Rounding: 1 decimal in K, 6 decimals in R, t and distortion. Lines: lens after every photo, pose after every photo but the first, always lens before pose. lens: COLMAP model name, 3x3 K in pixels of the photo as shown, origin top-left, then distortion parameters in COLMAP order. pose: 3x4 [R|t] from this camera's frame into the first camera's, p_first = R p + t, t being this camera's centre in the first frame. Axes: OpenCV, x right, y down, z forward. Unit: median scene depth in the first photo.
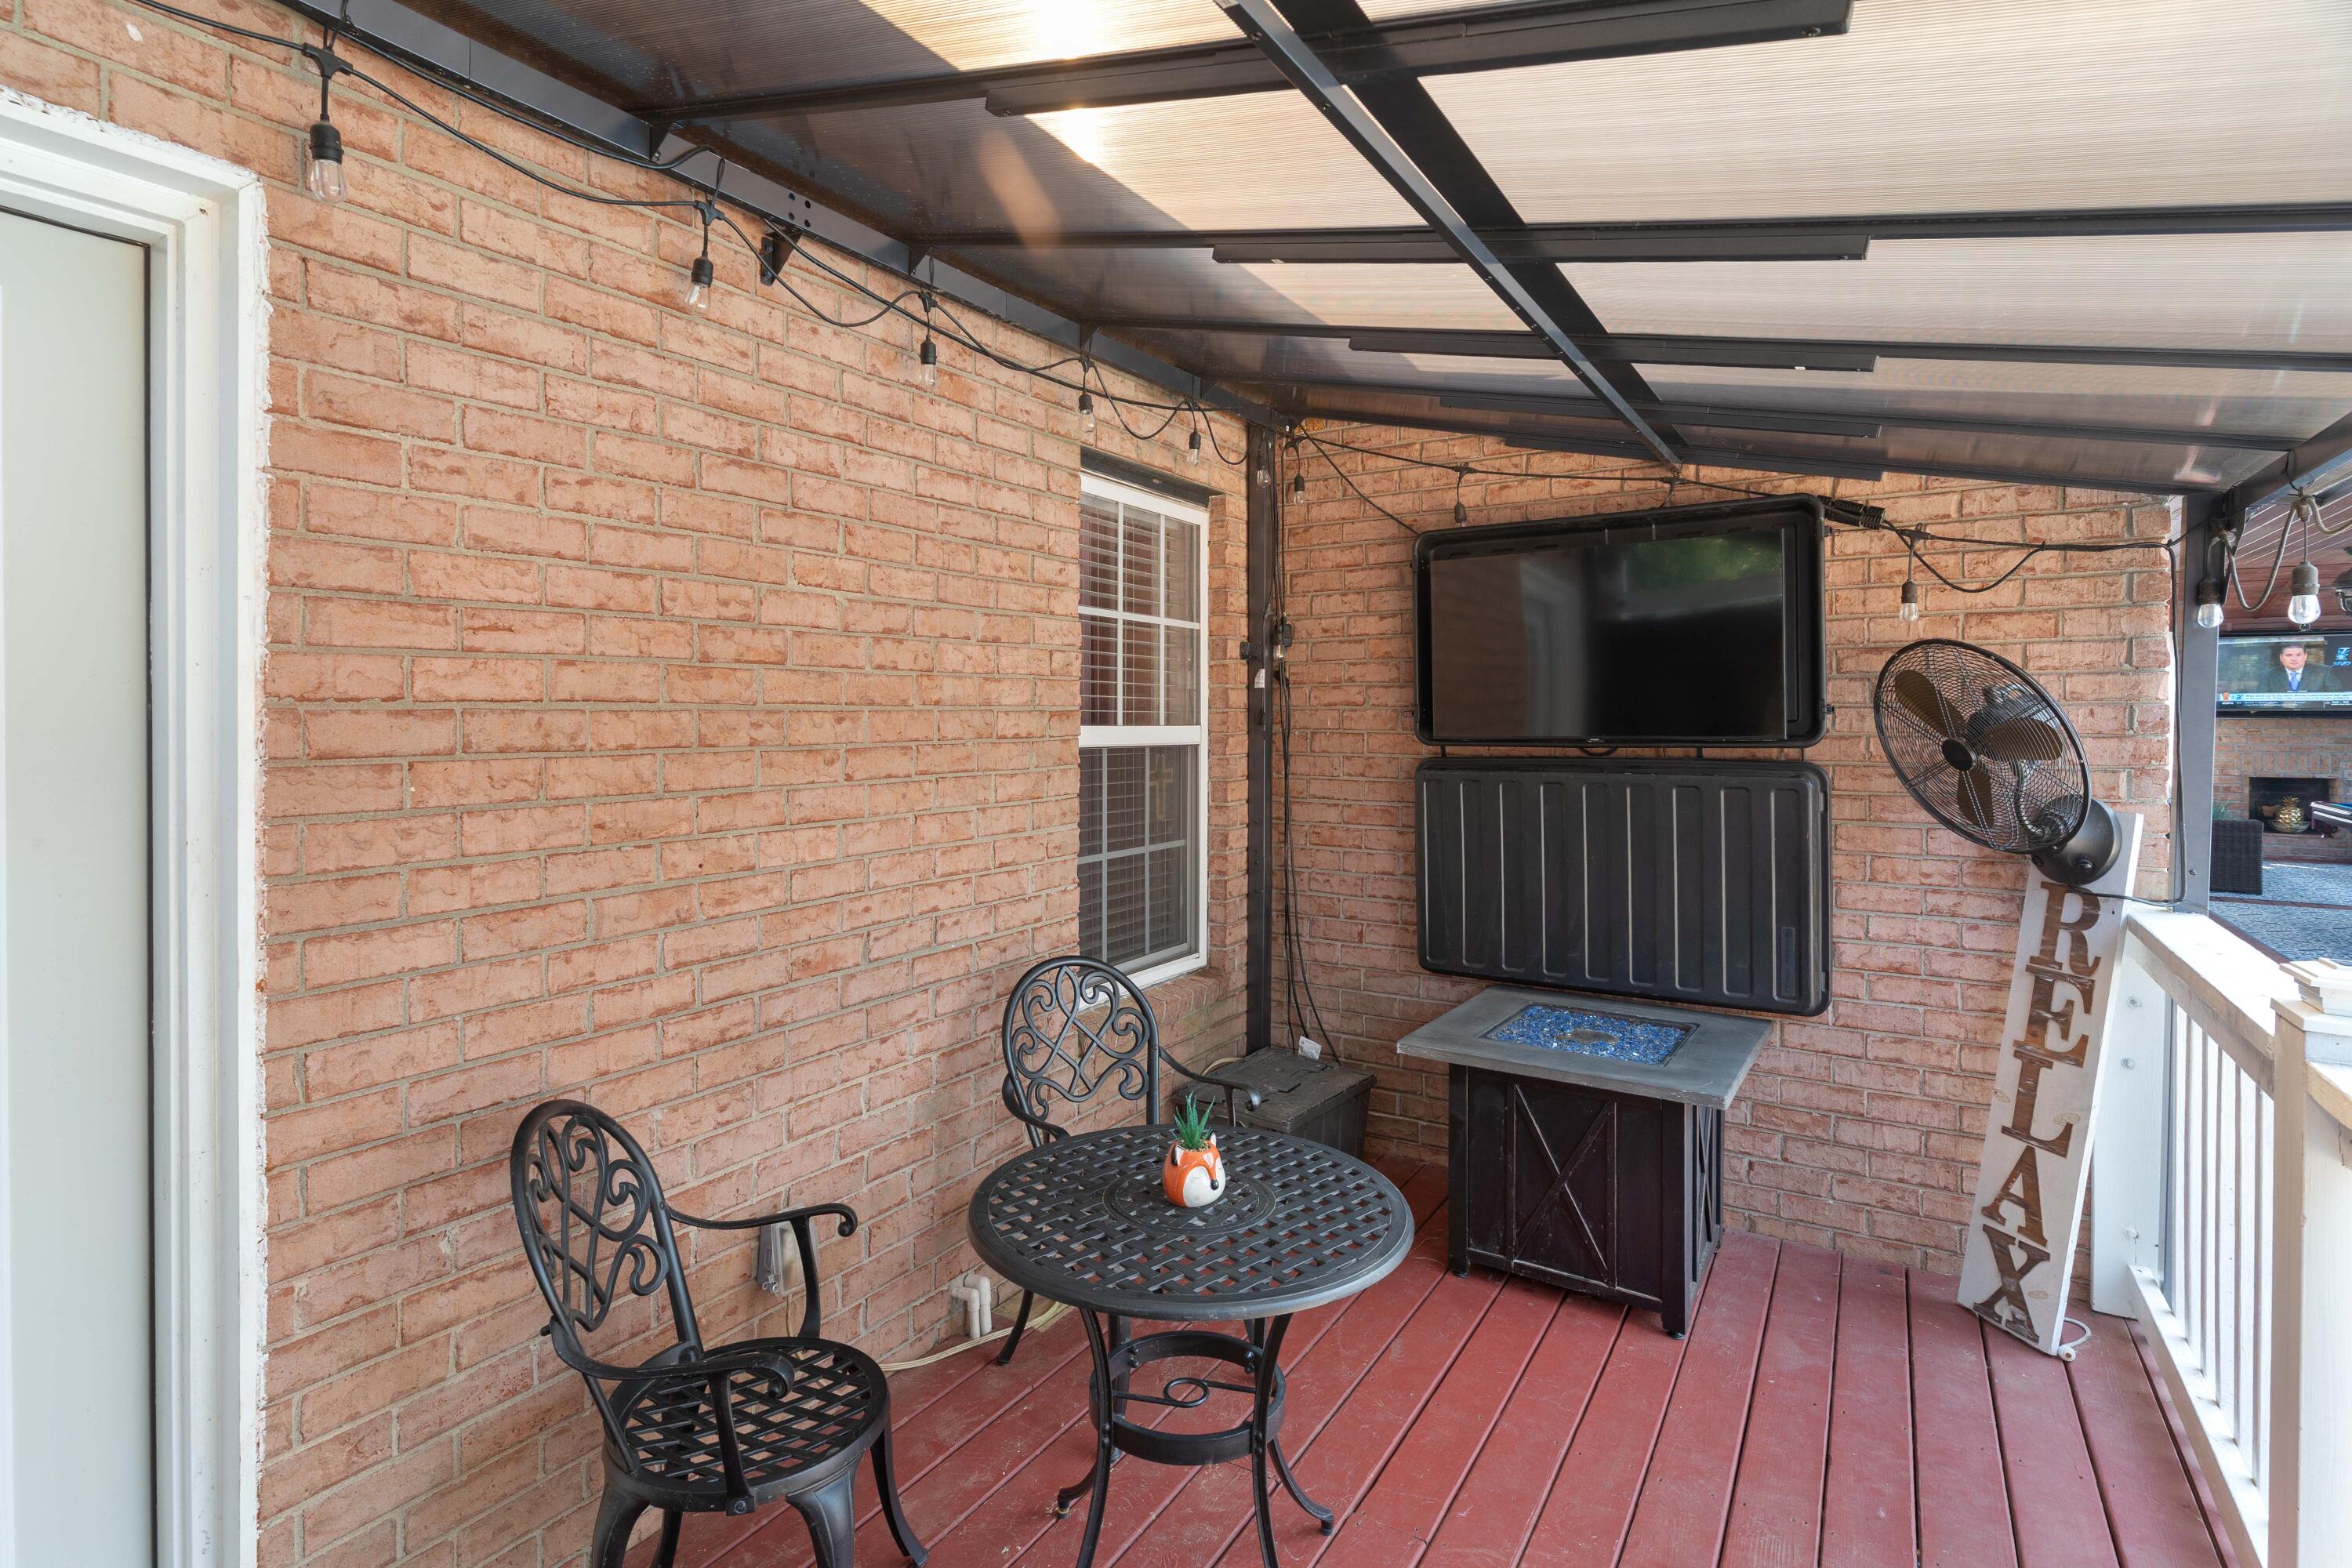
lens RADIAL K [[1134.8, 0, 1179.9], [0, 1134.8, 722.3], [0, 0, 1]] dist [-0.001401, -0.001768]
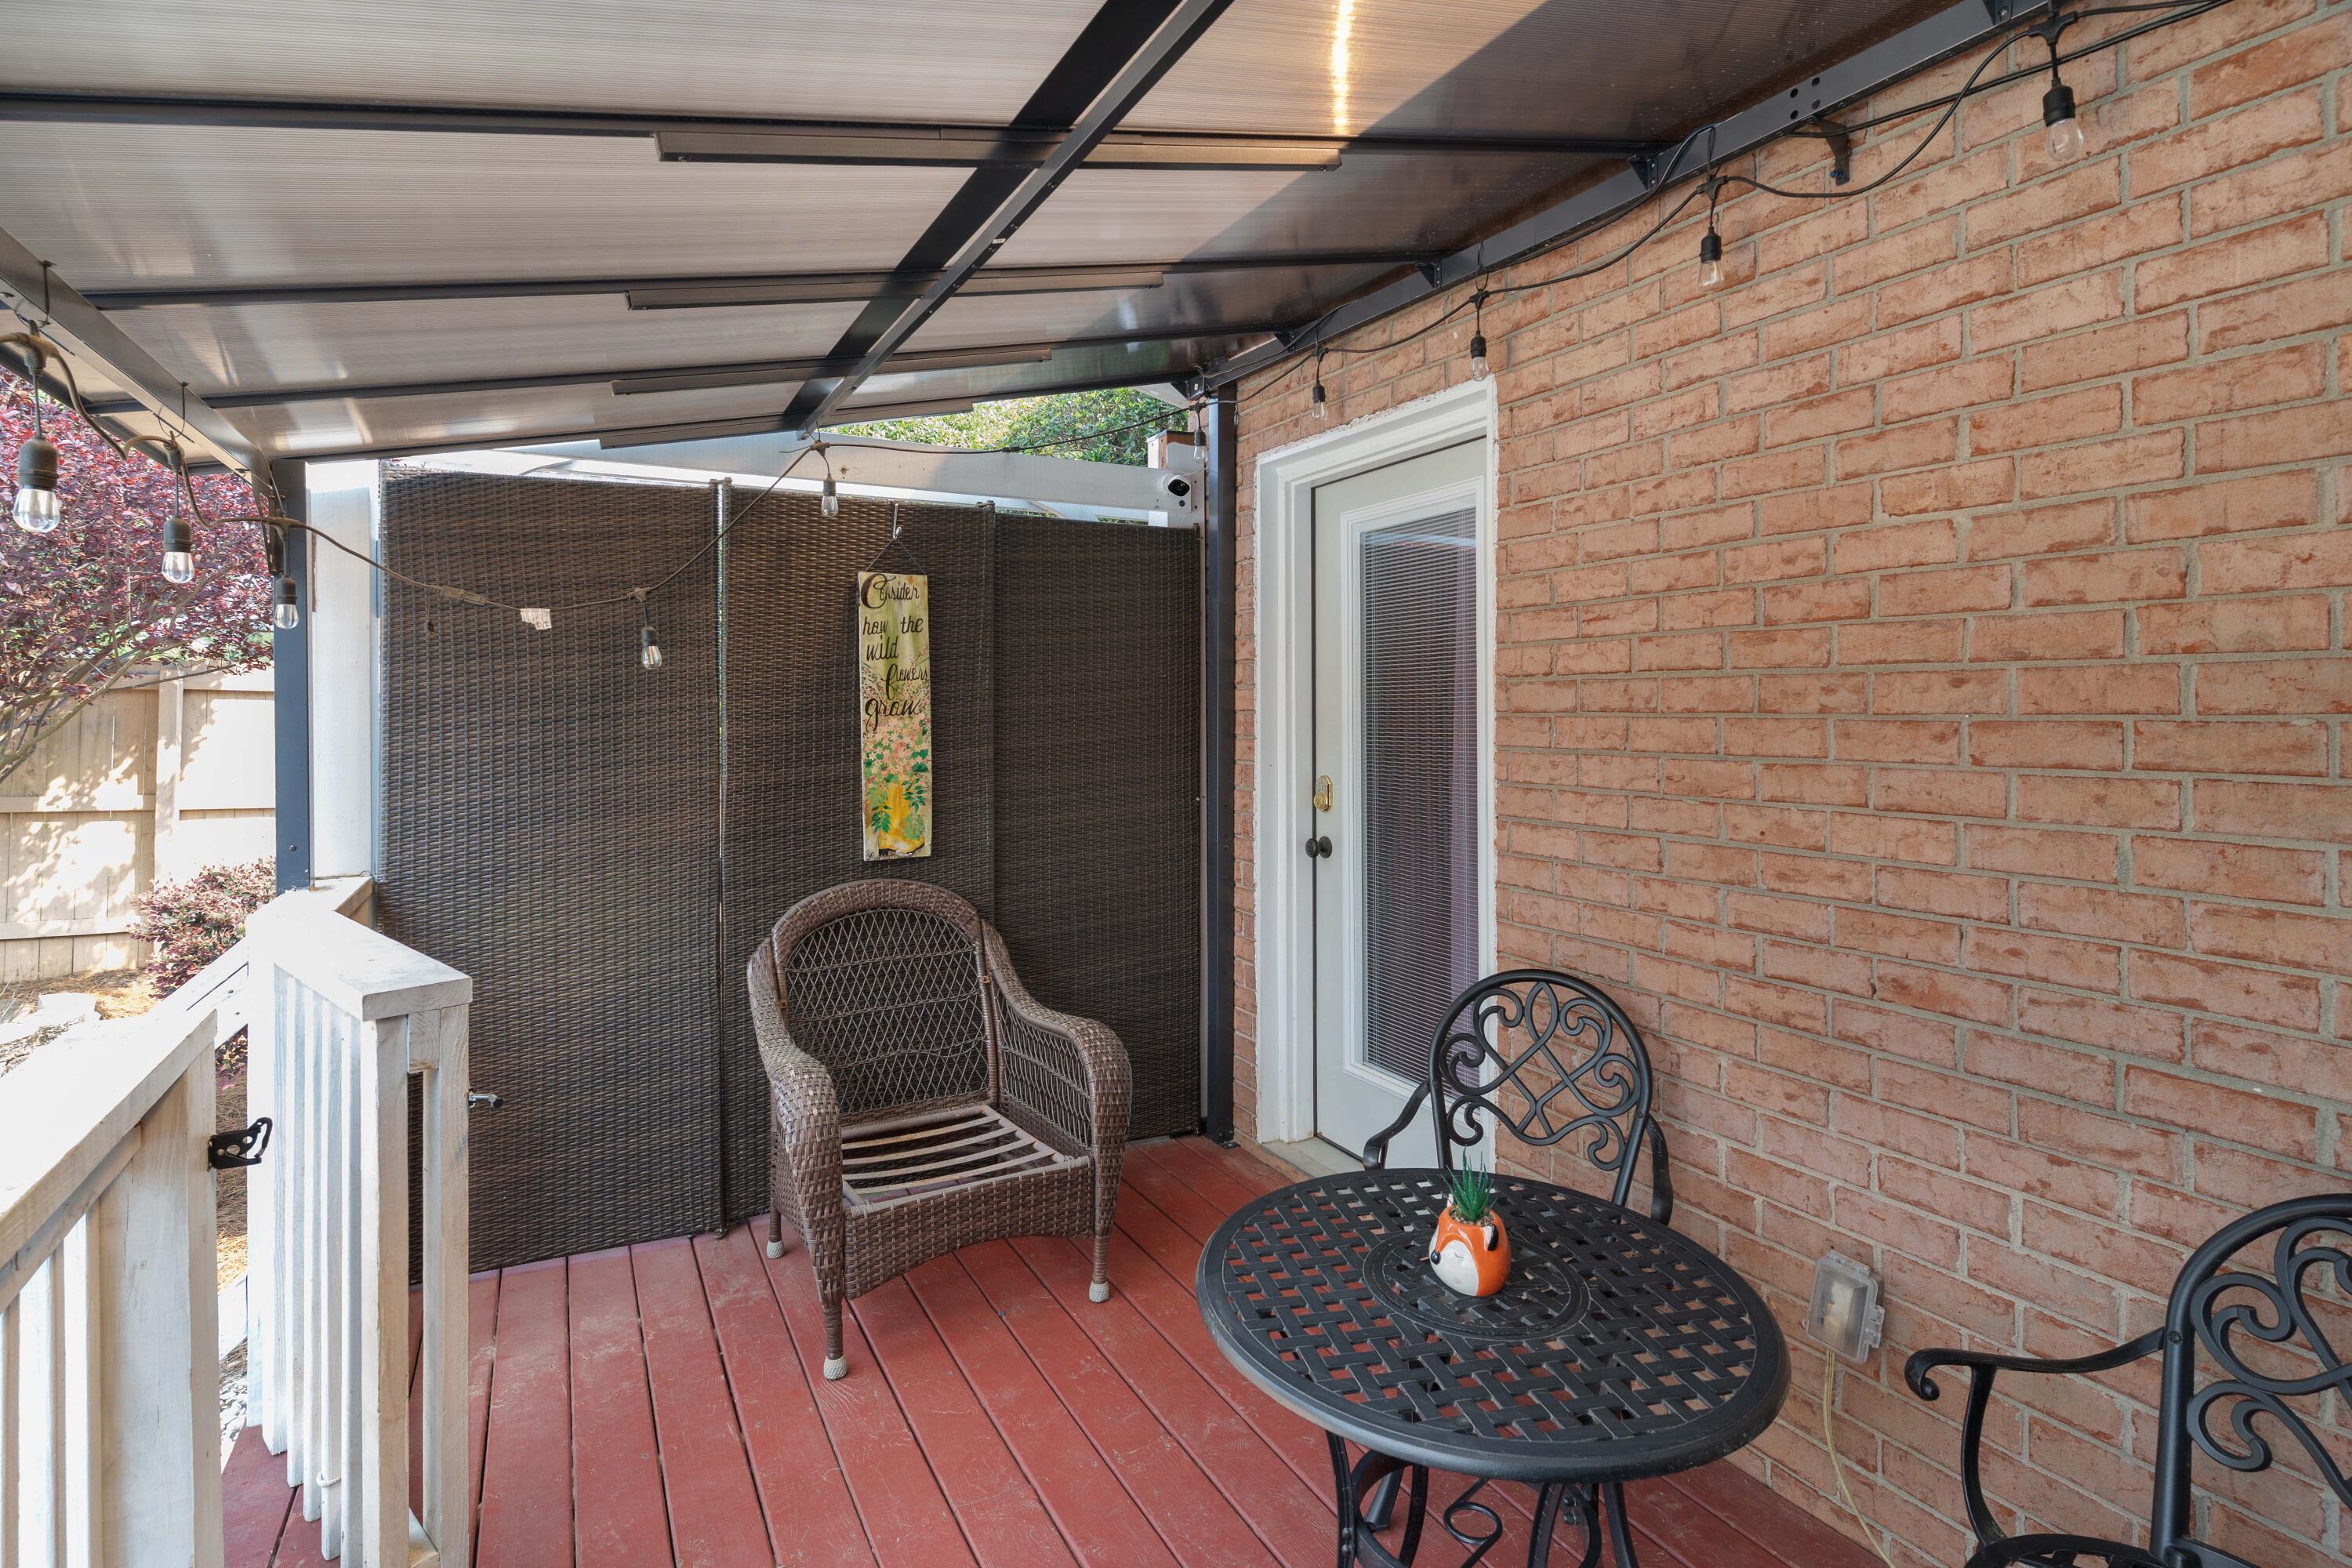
lens RADIAL K [[1134.8, 0, 1179.9], [0, 1134.8, 722.3], [0, 0, 1]] dist [-0.001401, -0.001768]
pose [[-0.487075, 0.010253, -0.873300, 0.690377], [-0.007299, 0.999848, 0.015809, 0.018631], [0.873330, 0.014075, -0.486926, 1.051139]]
